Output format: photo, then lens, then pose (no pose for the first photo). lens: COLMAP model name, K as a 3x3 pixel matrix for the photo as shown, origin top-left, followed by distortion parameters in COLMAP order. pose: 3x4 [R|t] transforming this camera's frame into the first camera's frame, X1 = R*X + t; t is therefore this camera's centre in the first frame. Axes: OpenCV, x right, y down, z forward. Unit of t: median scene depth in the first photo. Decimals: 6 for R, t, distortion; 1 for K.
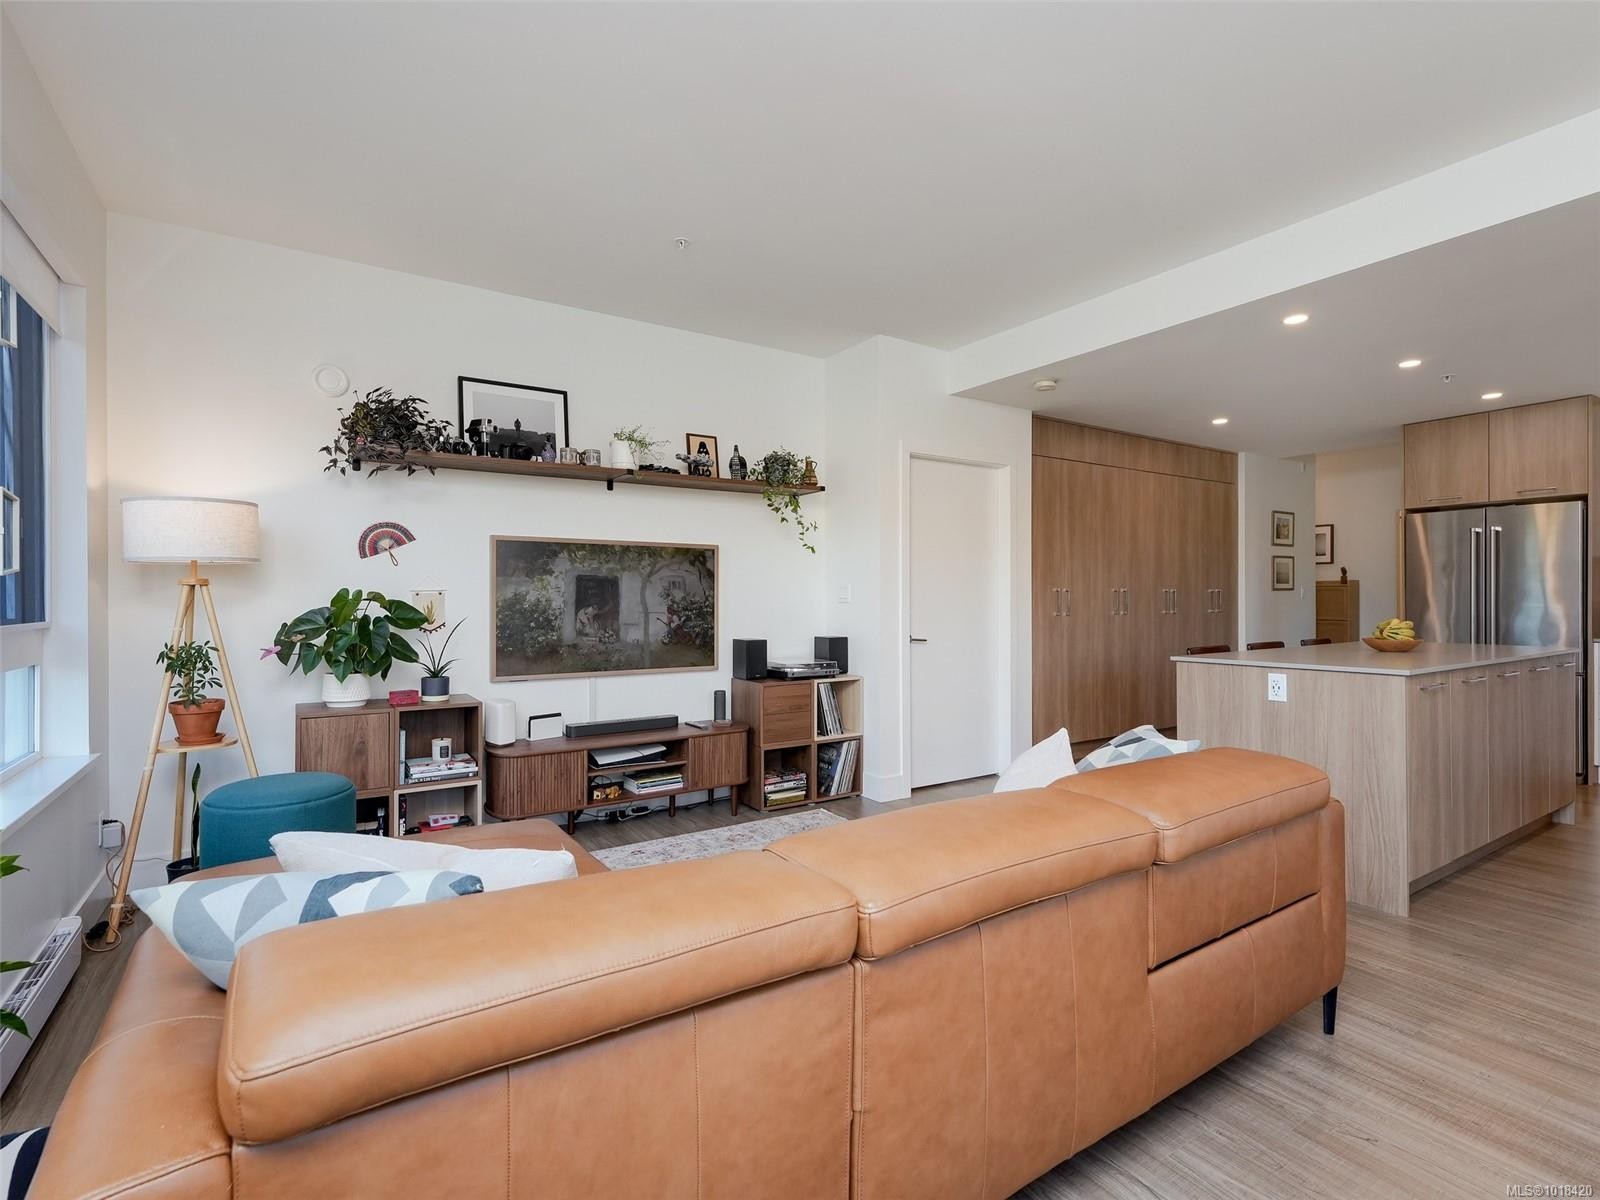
lens RADIAL K [[767.1, 0, 785.2], [0, 767.1, 598.8], [0, 0, 1]] dist [0.000572, -0.000289]
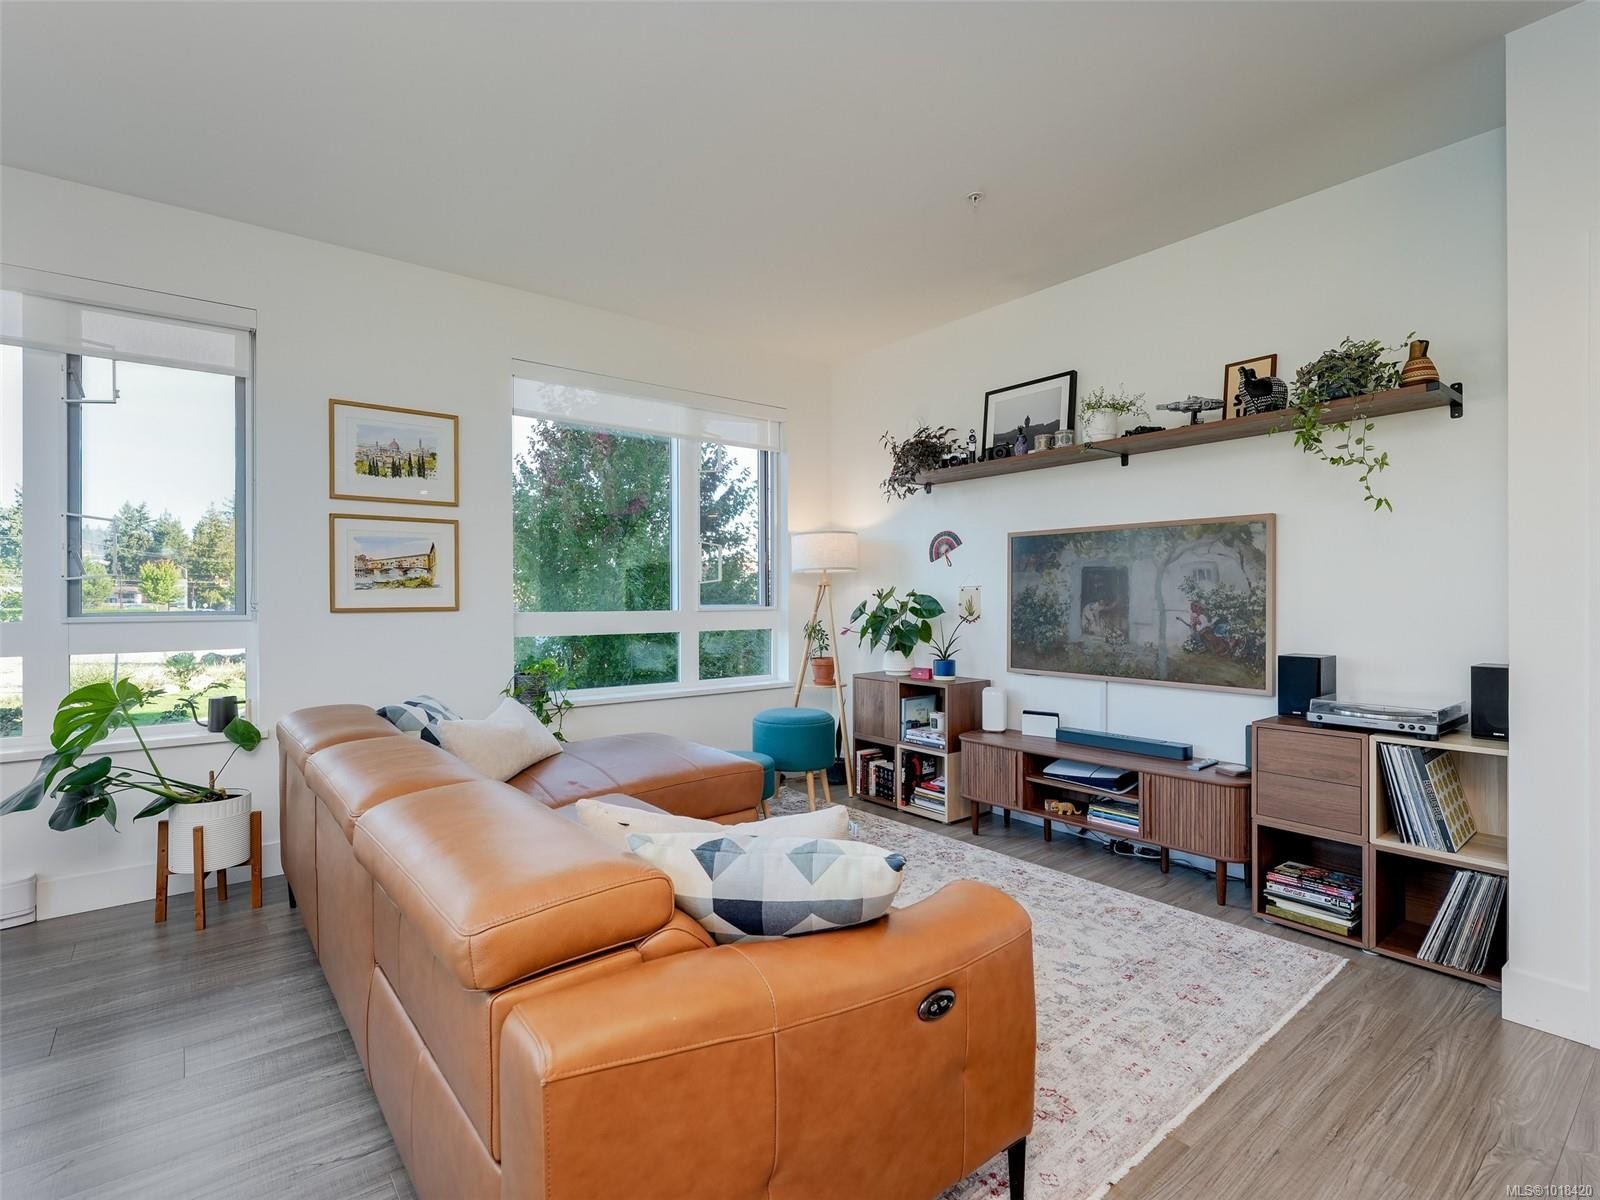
lens RADIAL K [[767.1, 0, 785.2], [0, 767.1, 598.8], [0, 0, 1]] dist [0.000572, -0.000289]
pose [[0.101185, 0.003489, -0.994862, 0.595183], [0.003206, 0.999988, 0.003833, 0.002122], [0.994863, -0.003577, 0.101172, 0.549808]]
